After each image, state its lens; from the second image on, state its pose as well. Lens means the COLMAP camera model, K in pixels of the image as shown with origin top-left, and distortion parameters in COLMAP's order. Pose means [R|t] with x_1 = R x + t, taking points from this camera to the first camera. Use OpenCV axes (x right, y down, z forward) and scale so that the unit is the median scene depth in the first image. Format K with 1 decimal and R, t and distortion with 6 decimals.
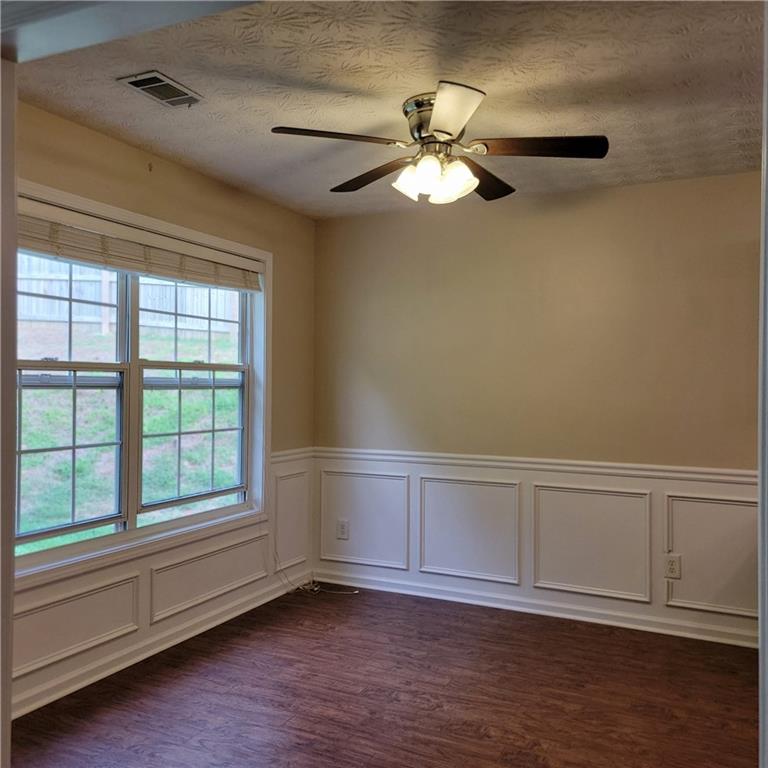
lens RADIAL K [[709.7, 0, 406.7], [0, 709.7, 384.1], [0, 0, 1]] dist [0.060072, -0.005611]
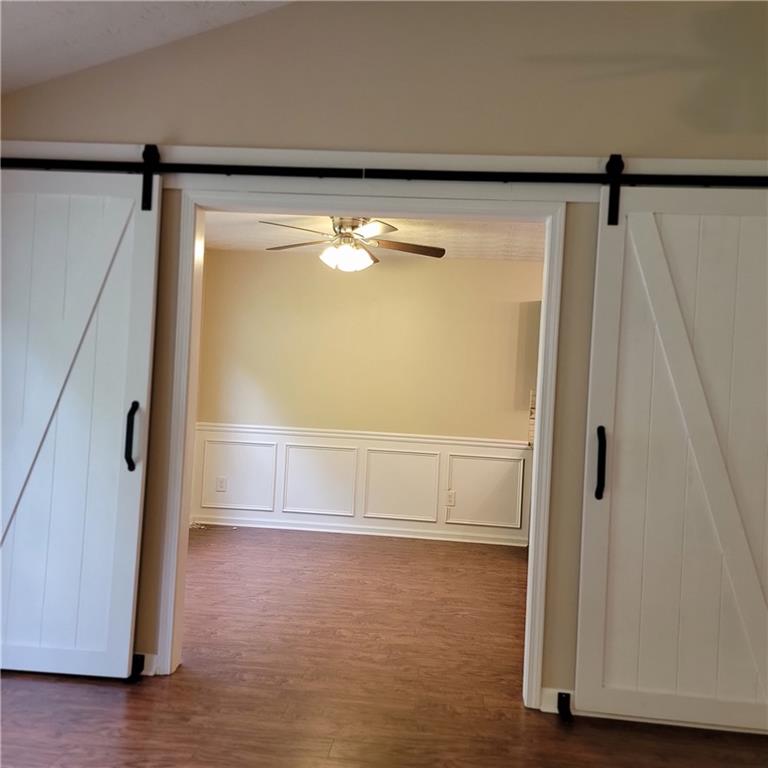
lens RADIAL K [[690.4, 0, 394.1], [0, 690.4, 388.0], [0, 0, 1]] dist [0.047453, -0.012239]
pose [[0.938733, 0.037966, 0.342548, -0.317365], [-0.041724, 0.999123, 0.003605, 0.006004], [-0.342111, -0.017677, 0.939493, -0.449770]]
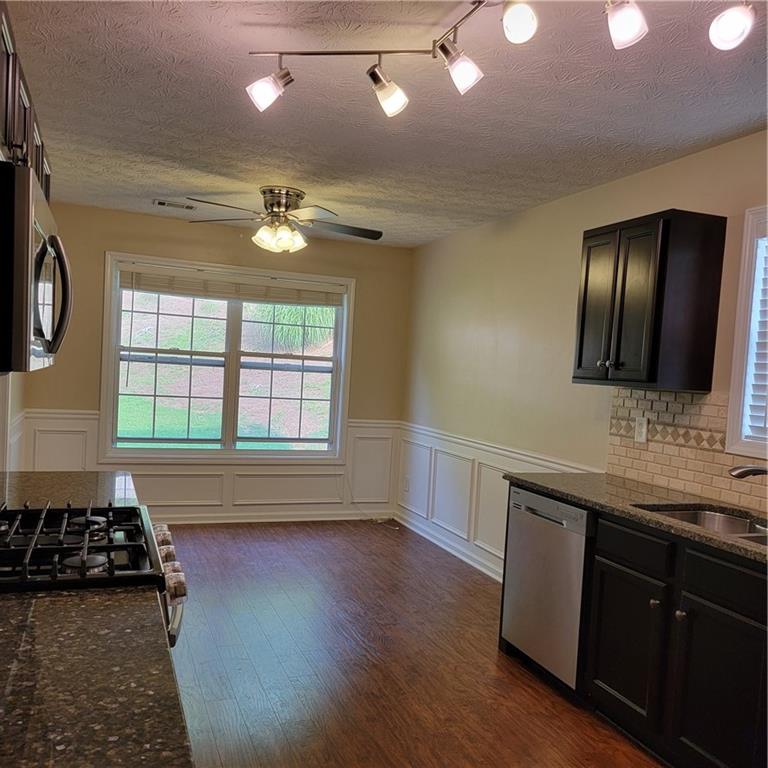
lens RADIAL K [[701.7, 0, 383.8], [0, 701.7, 414.2], [0, 0, 1]] dist [0.001316, -0.002249]
pose [[0.718740, 0.075289, -0.691190, 1.027414], [-0.052157, 0.997157, 0.054381, 0.007486], [0.693320, -0.003035, 0.720624, 0.038601]]
